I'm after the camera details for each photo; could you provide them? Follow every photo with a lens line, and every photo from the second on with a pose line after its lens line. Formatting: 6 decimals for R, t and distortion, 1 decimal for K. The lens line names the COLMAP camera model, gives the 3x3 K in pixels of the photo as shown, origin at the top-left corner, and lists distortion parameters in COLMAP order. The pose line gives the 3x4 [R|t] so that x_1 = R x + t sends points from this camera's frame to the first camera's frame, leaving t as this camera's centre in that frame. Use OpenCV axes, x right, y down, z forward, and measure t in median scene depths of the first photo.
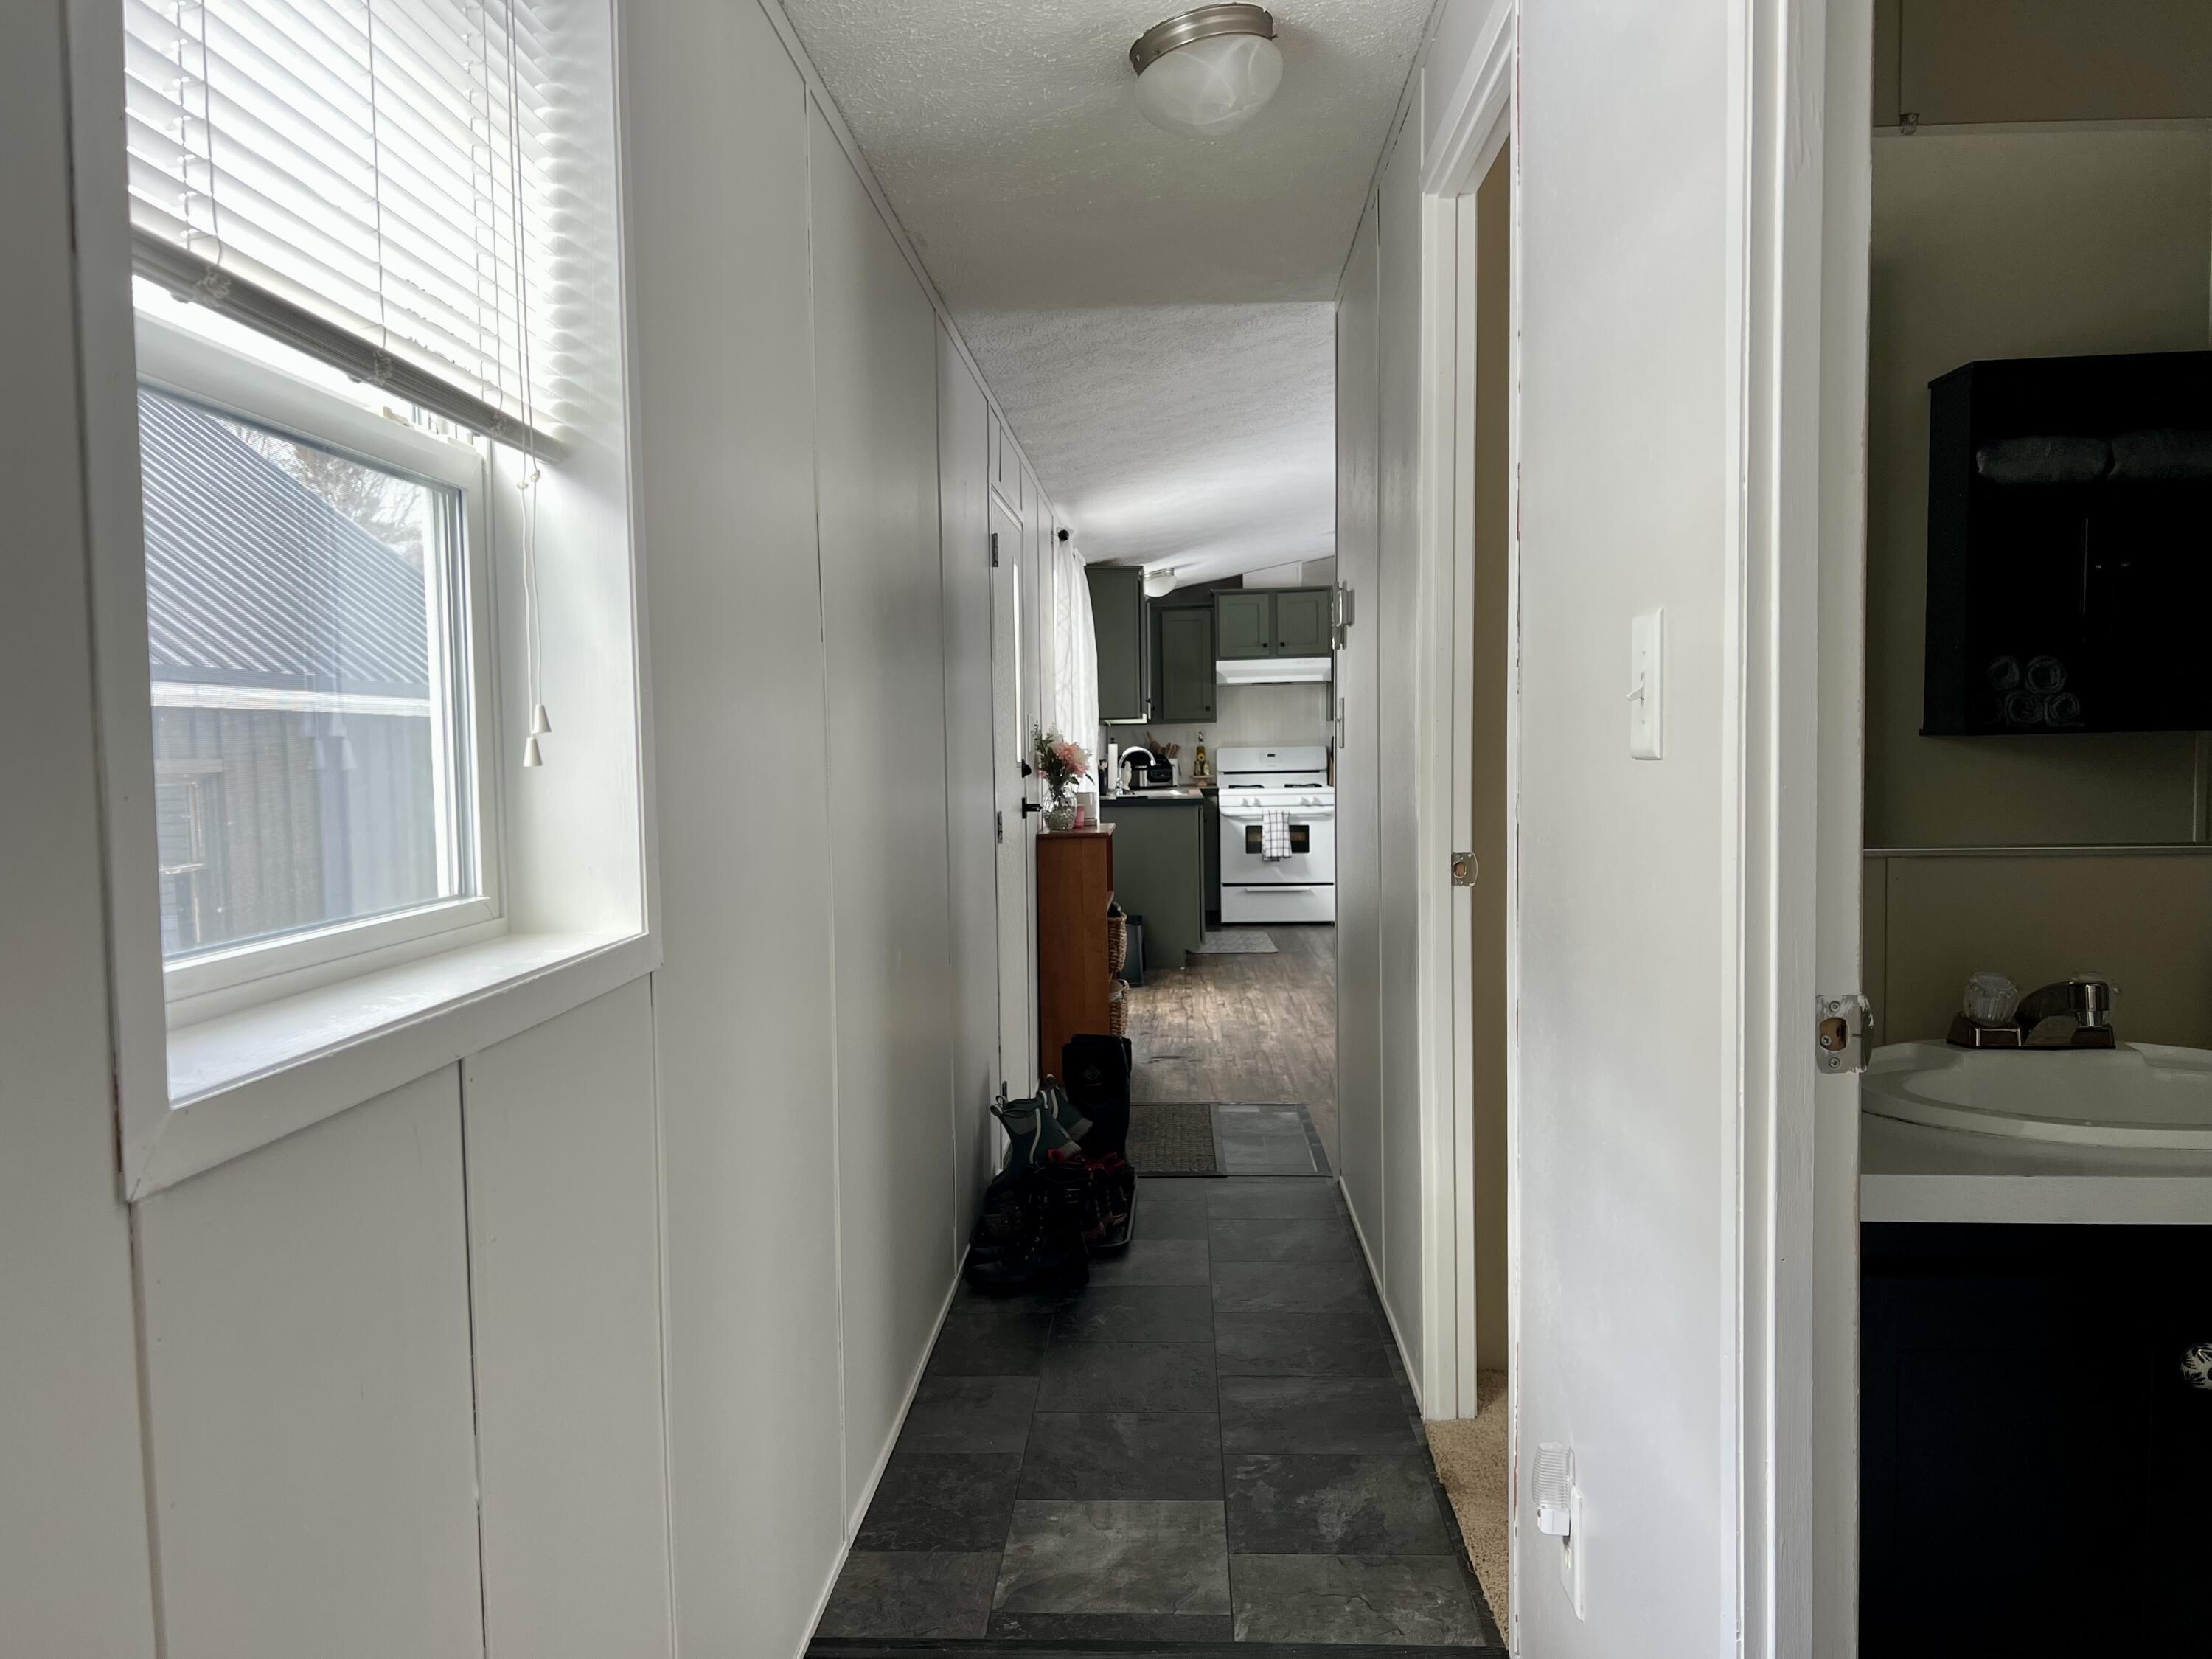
lens RADIAL K [[1664.1, 0, 1076.1], [0, 1664.1, 867.6], [0, 0, 1]] dist [0.061570, -0.083745]
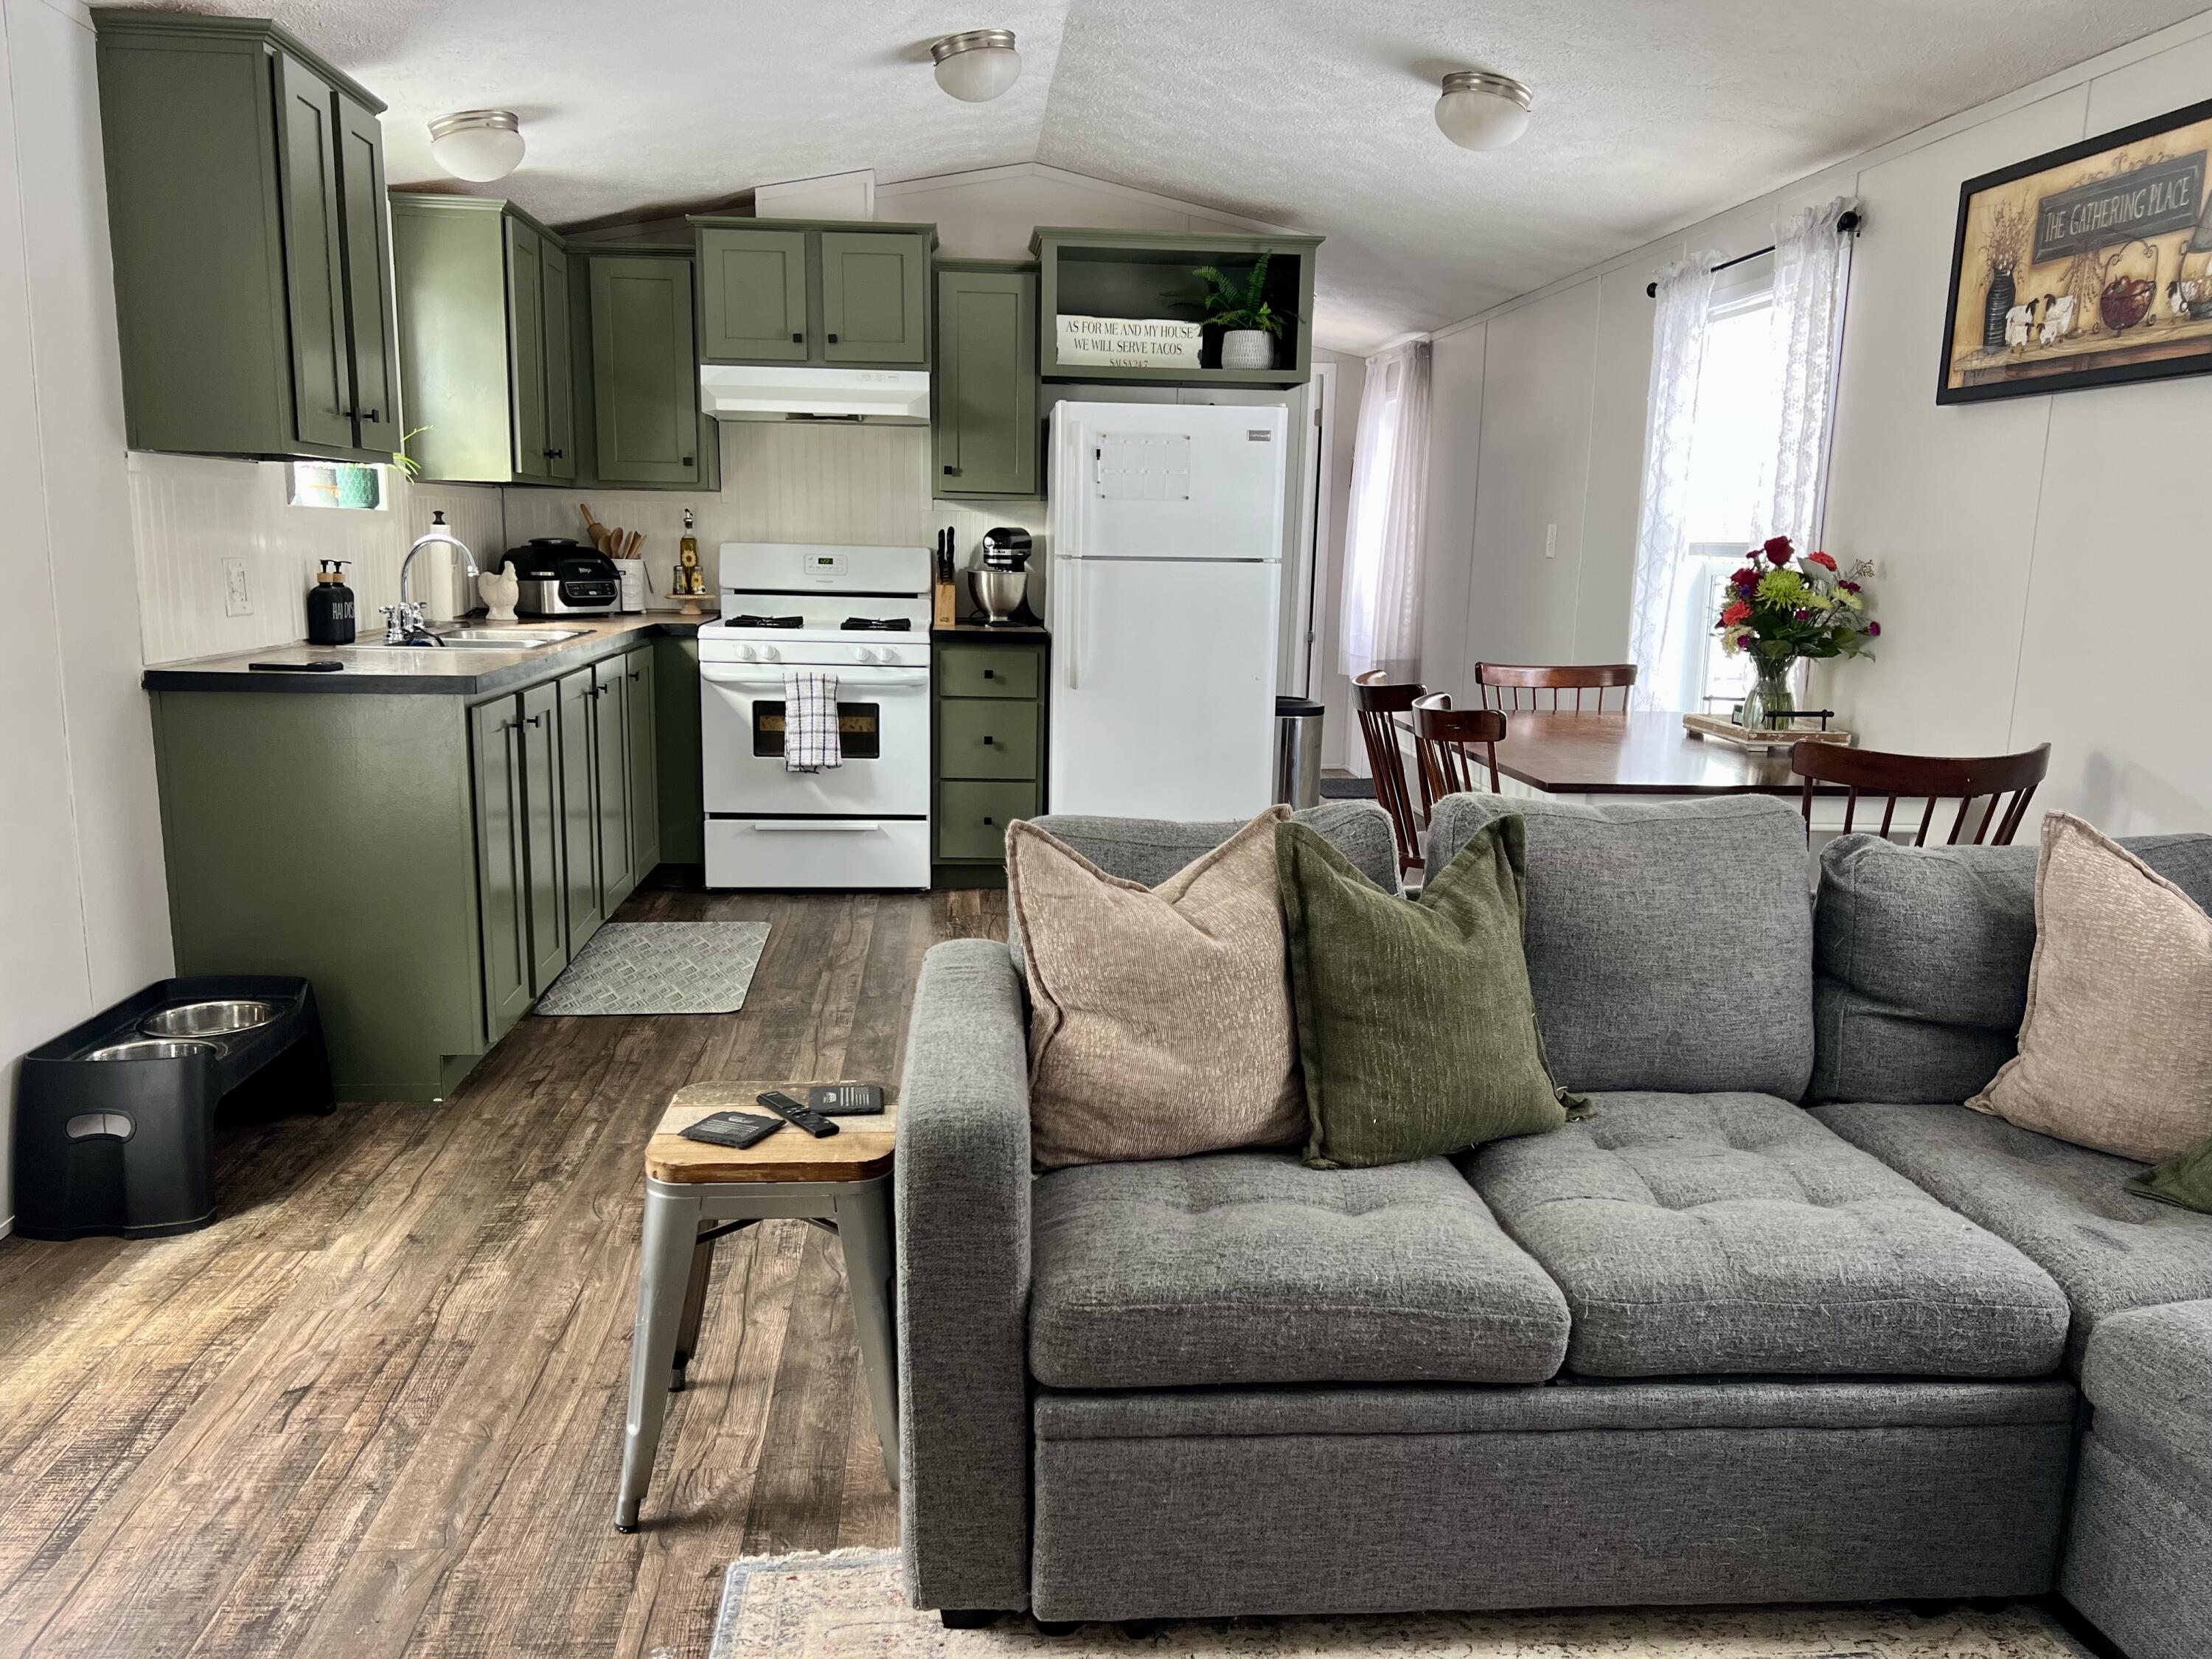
lens RADIAL K [[1664.1, 0, 1126.3], [0, 1664.1, 861.5], [0, 0, 1]] dist [0.061570, -0.083745]
pose [[0.986395, 0.009095, 0.164142, 0.131131], [-0.028850, 0.992550, 0.118372, -0.040122], [-0.161843, -0.121497, 0.979309, 0.476187]]
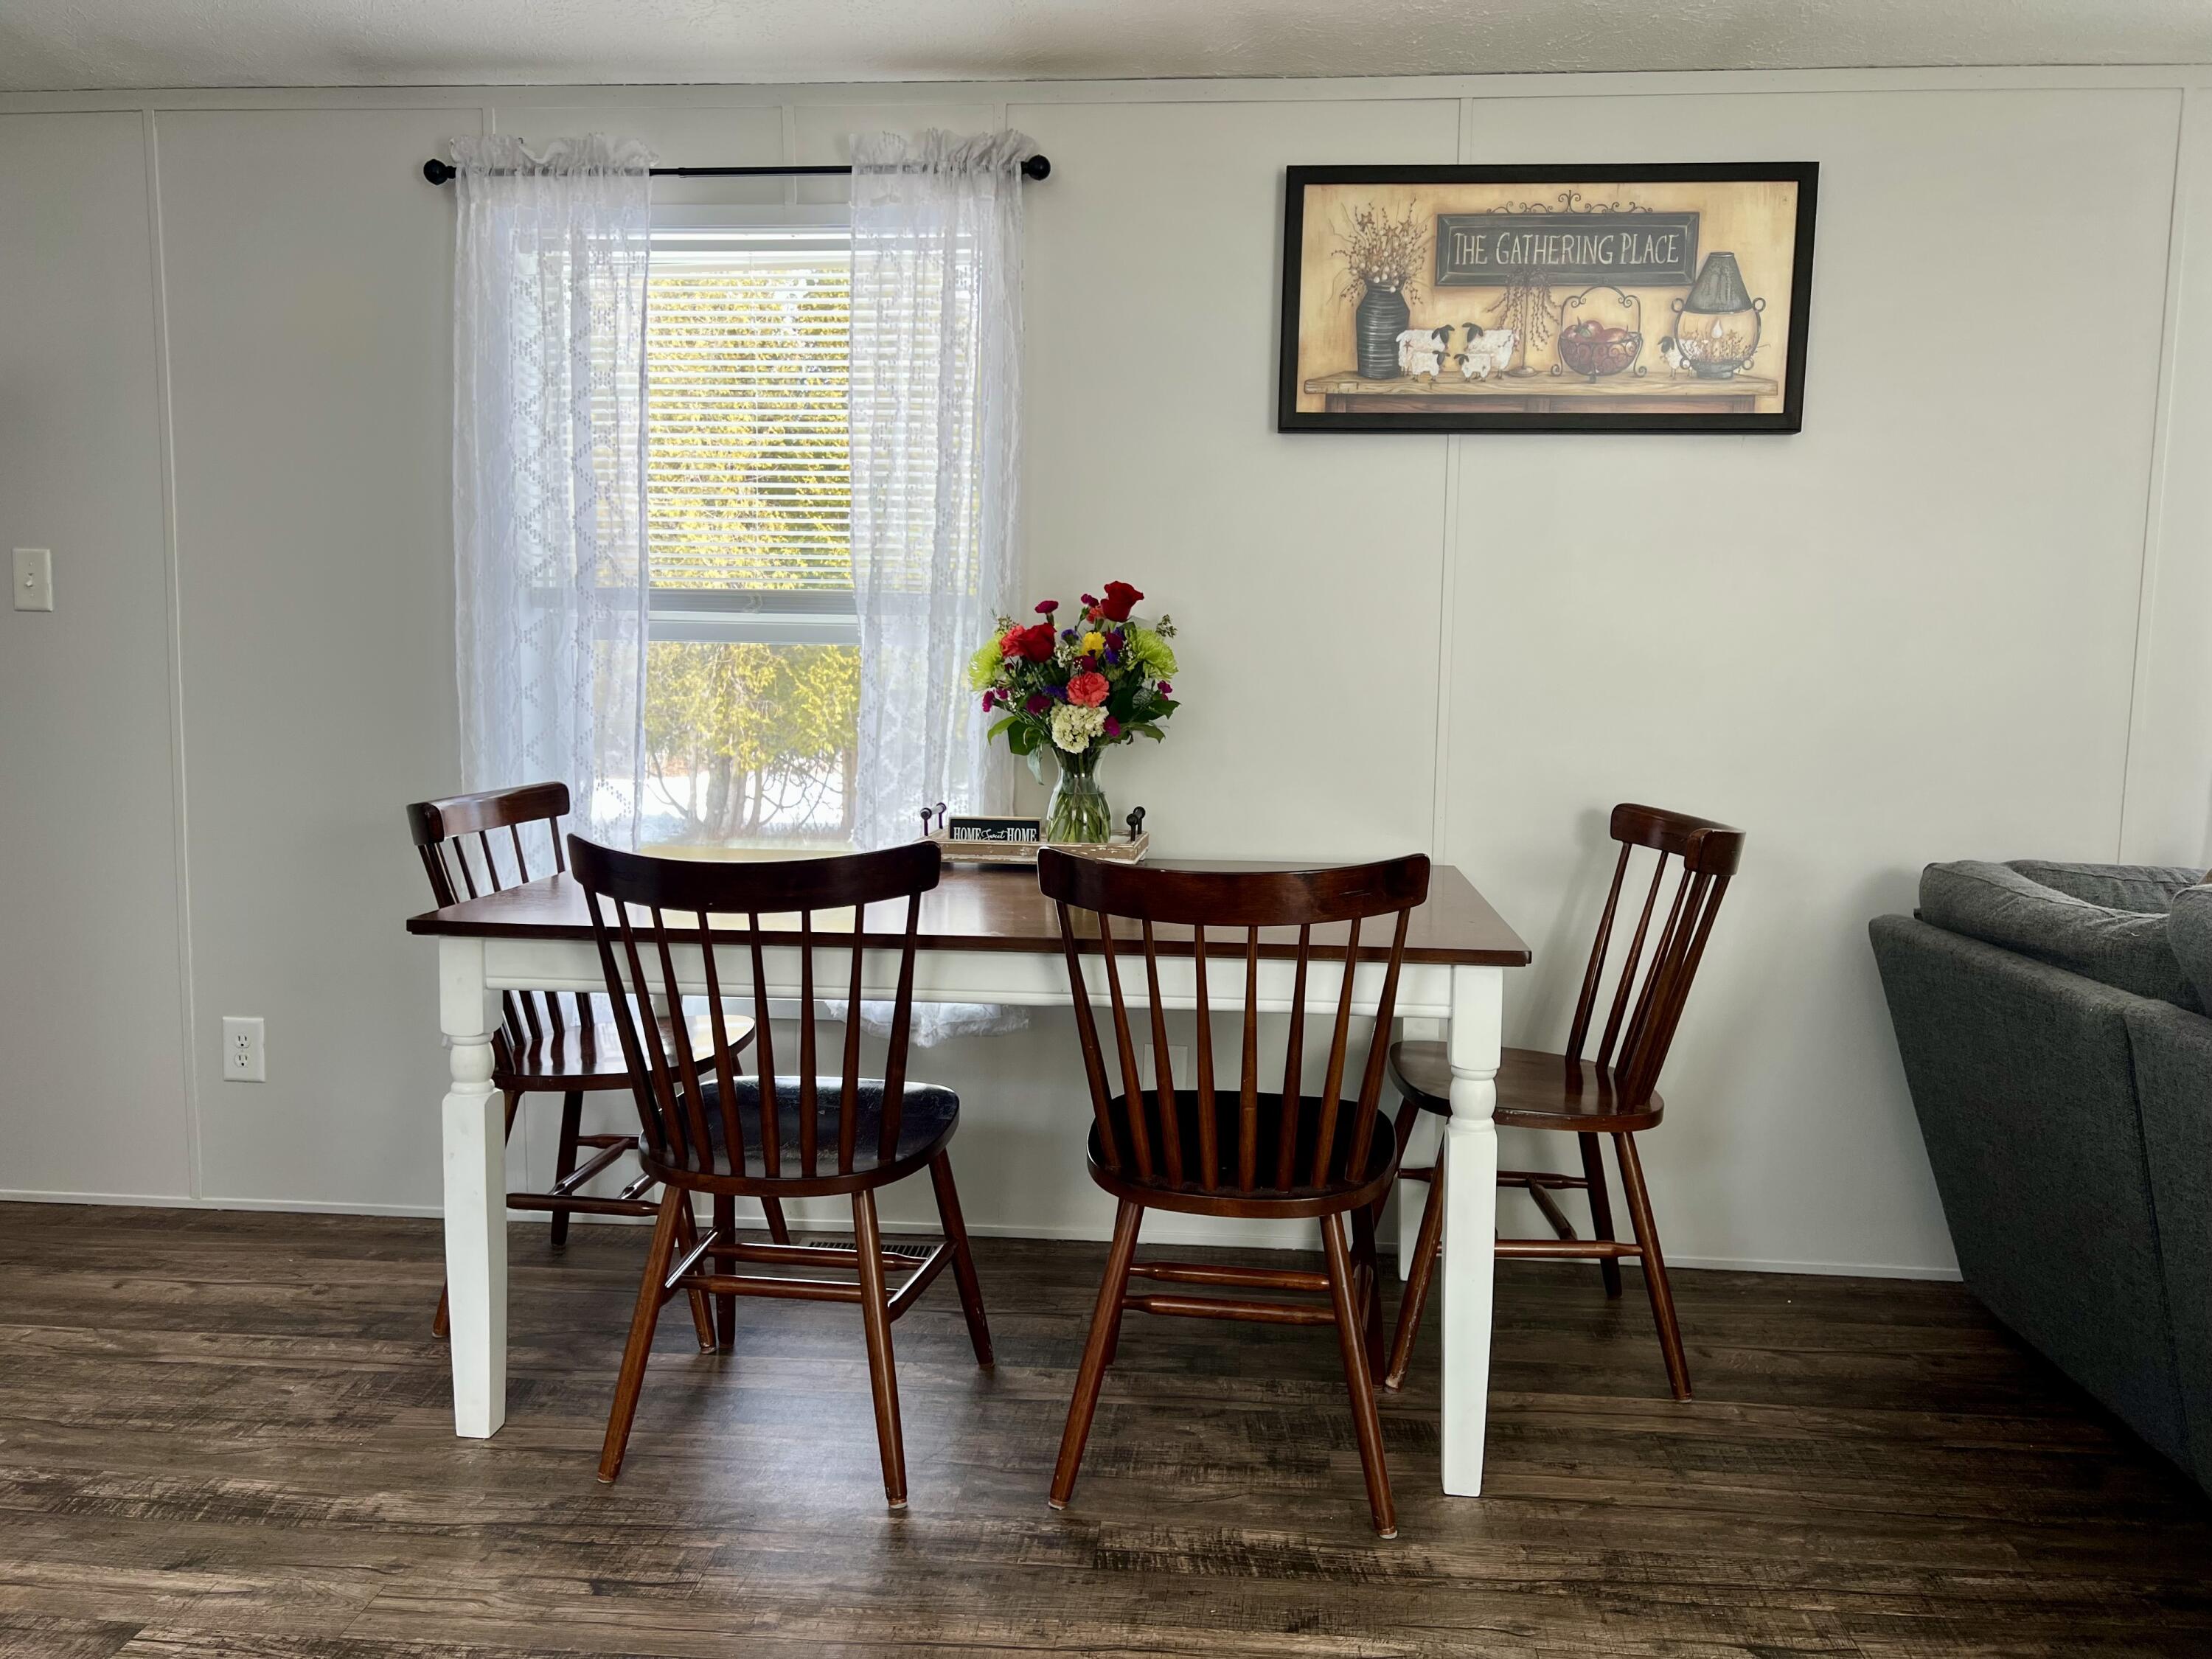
lens RADIAL K [[1664.1, 0, 1134.7], [0, 1664.1, 861.0], [0, 0, 1]] dist [0.061570, -0.083745]
pose [[0.012706, -0.124524, 0.992135, 0.055024], [0.058531, 0.990607, 0.123583, -0.059730], [-0.998205, 0.056500, 0.019876, 0.814949]]
